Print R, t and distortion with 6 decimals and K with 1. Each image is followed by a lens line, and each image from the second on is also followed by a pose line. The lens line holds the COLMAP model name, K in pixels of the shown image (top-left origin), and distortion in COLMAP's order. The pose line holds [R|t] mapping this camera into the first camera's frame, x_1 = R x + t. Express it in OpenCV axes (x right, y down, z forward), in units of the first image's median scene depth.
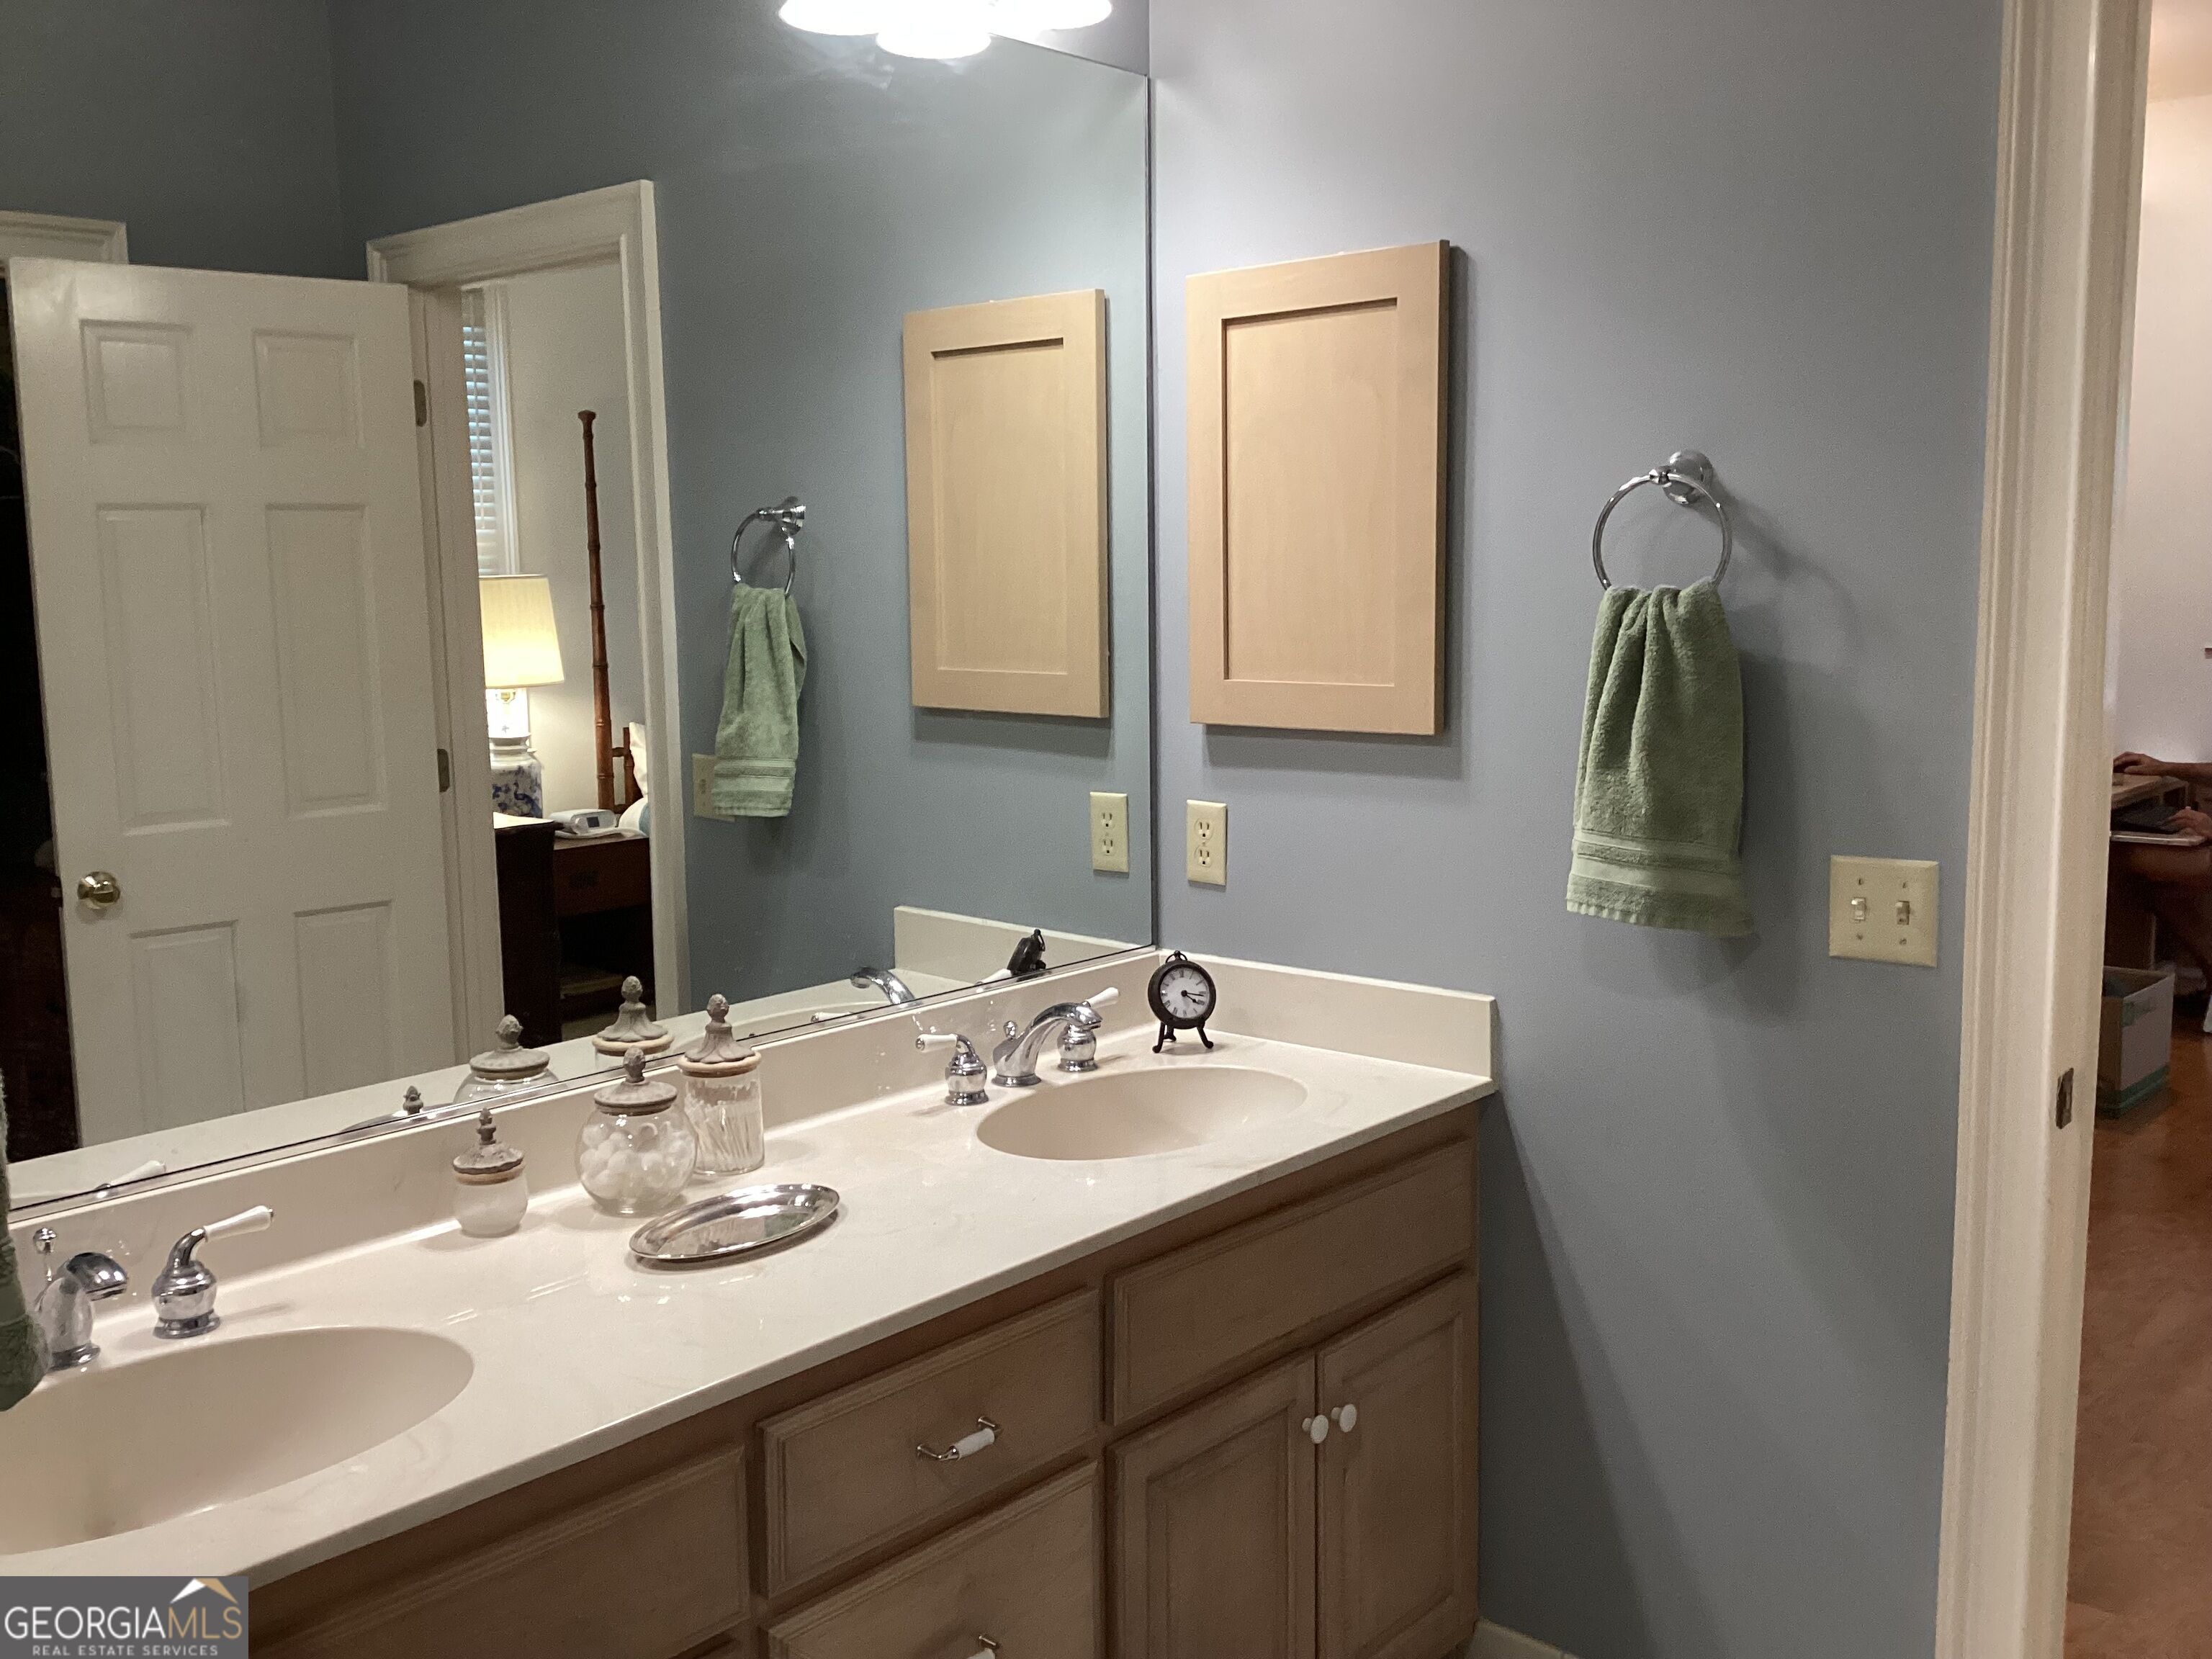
lens RADIAL K [[2004.1, 0, 1106.0], [0, 2004.1, 829.5], [0, 0, 1]] dist [-0.005721, -0.001279]
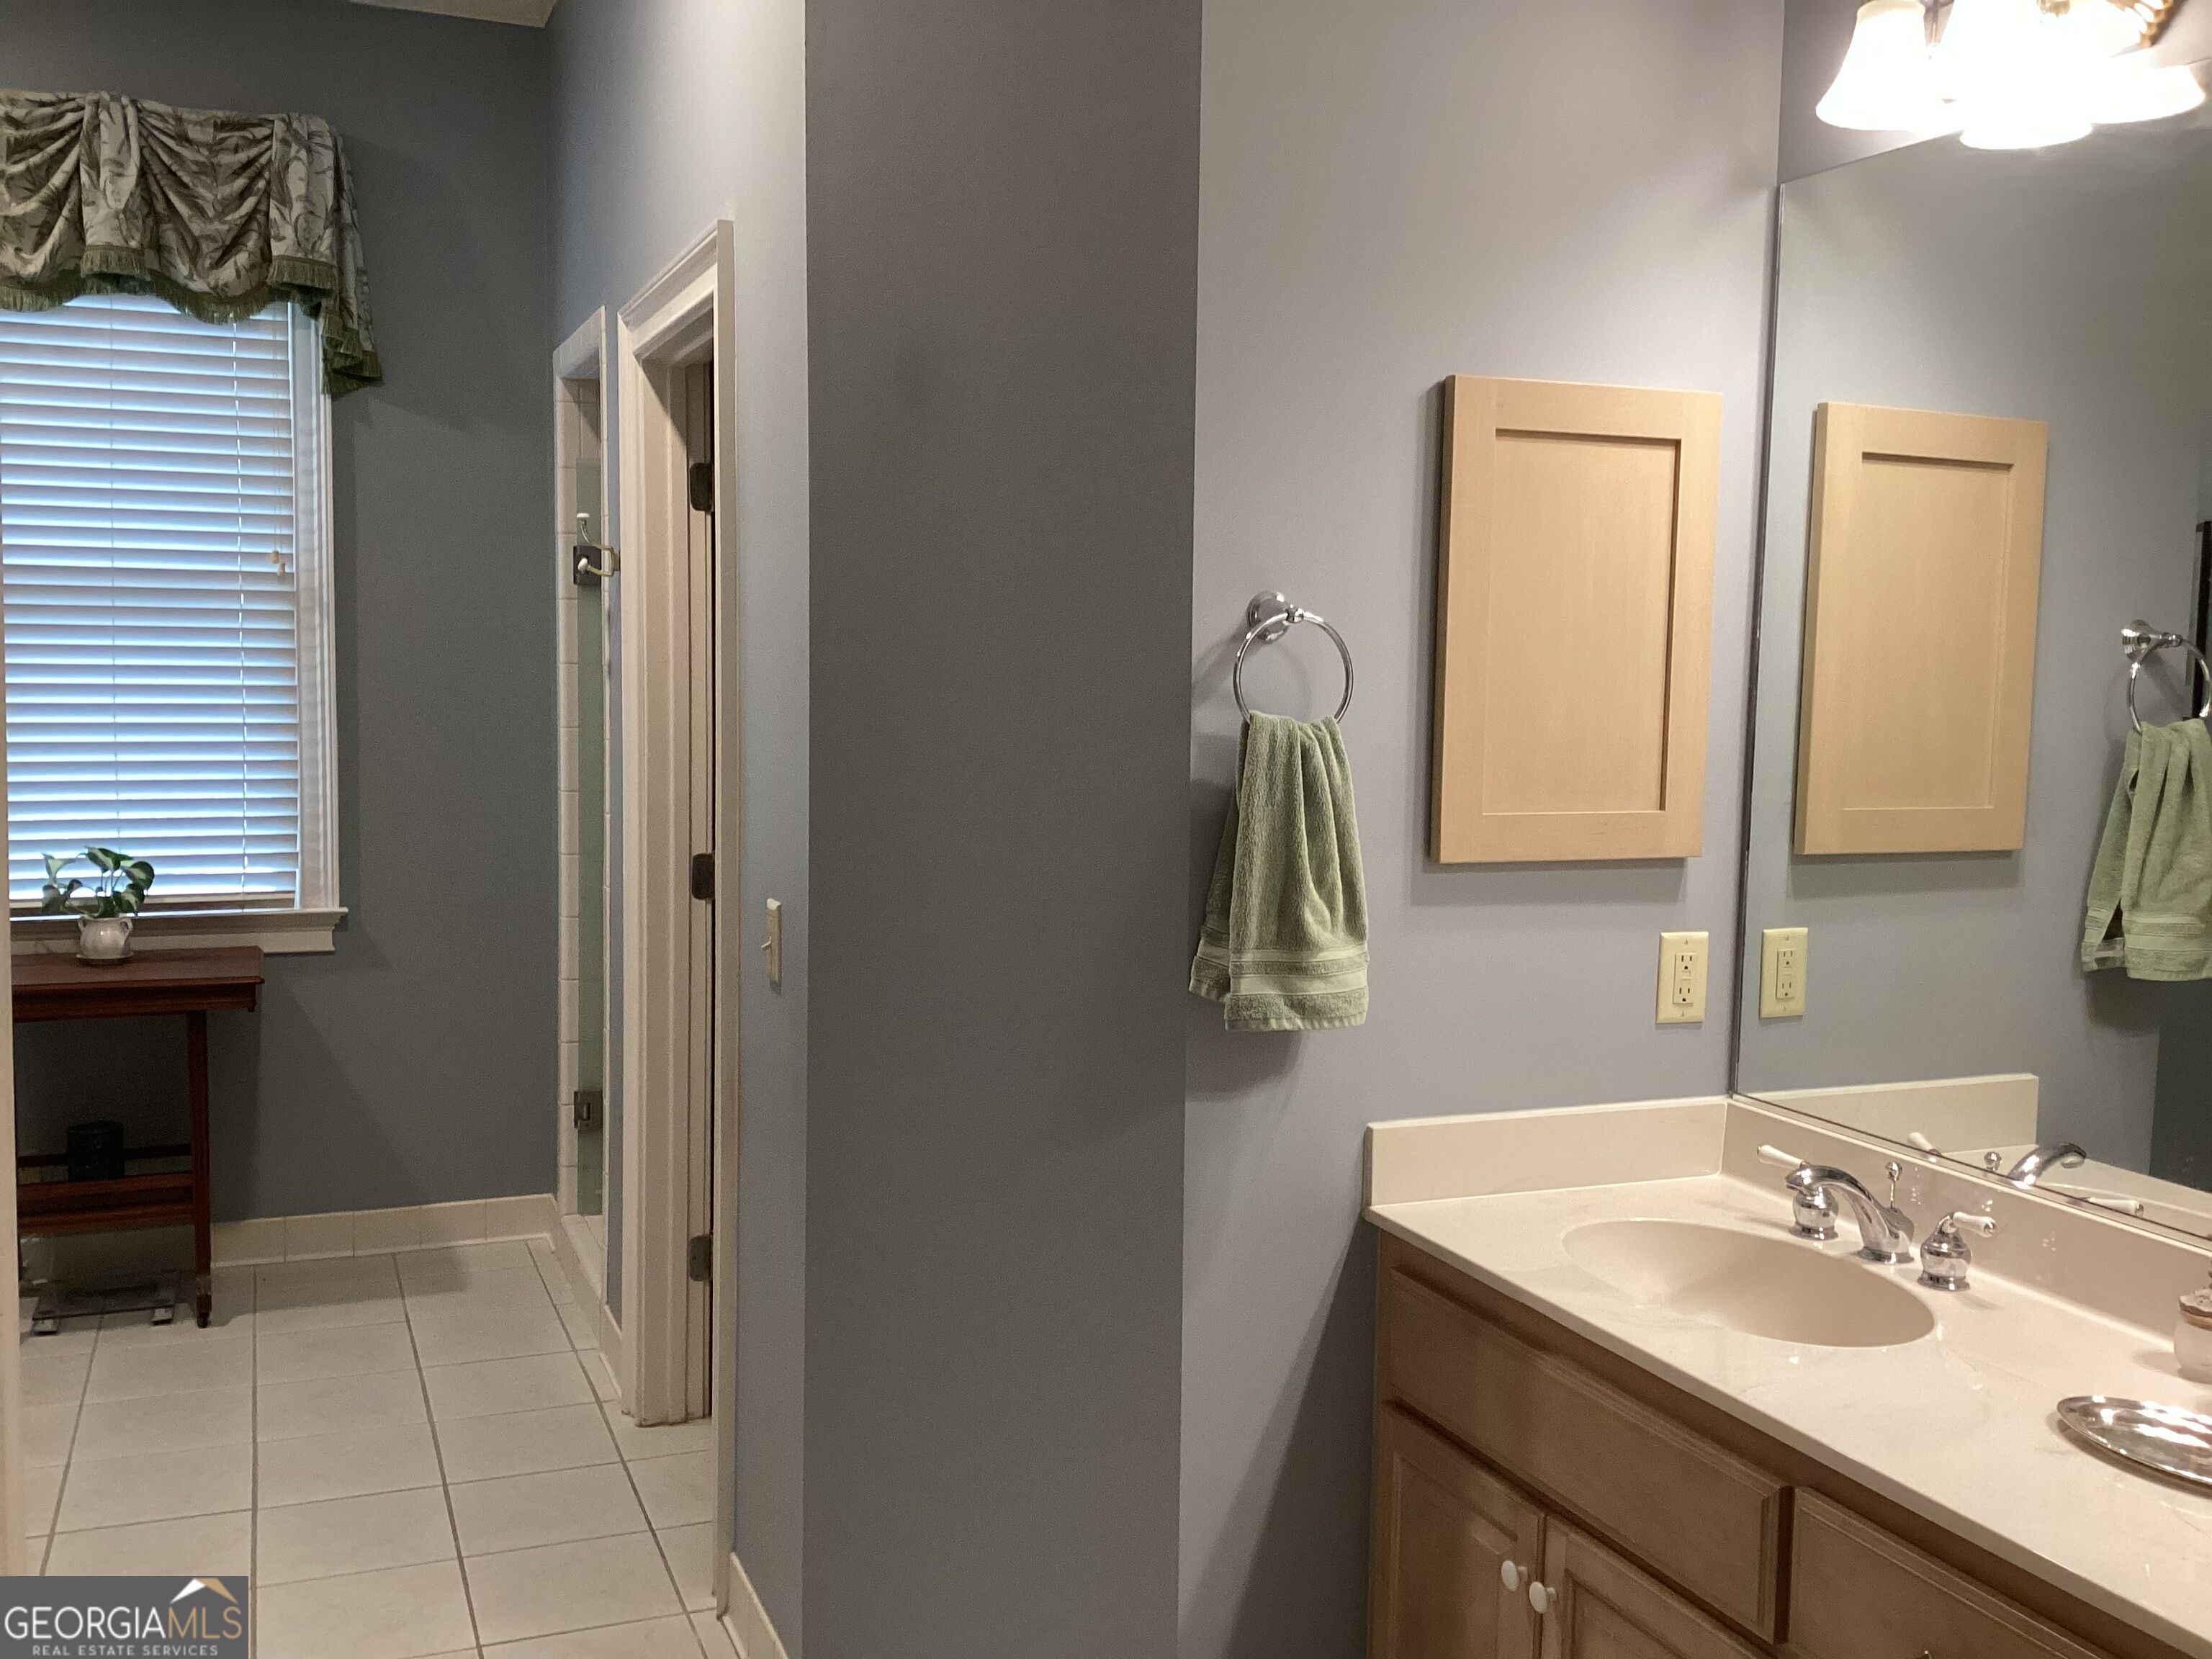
lens RADIAL K [[1980.3, 0, 1106.0], [0, 1980.3, 829.5], [0, 0, 1]] dist [0.001693, 0.001538]
pose [[0.428245, -0.062050, 0.901530, -0.934932], [0.090696, 0.995554, 0.025439, -0.116386], [-0.899100, 0.070871, 0.431969, 0.847075]]
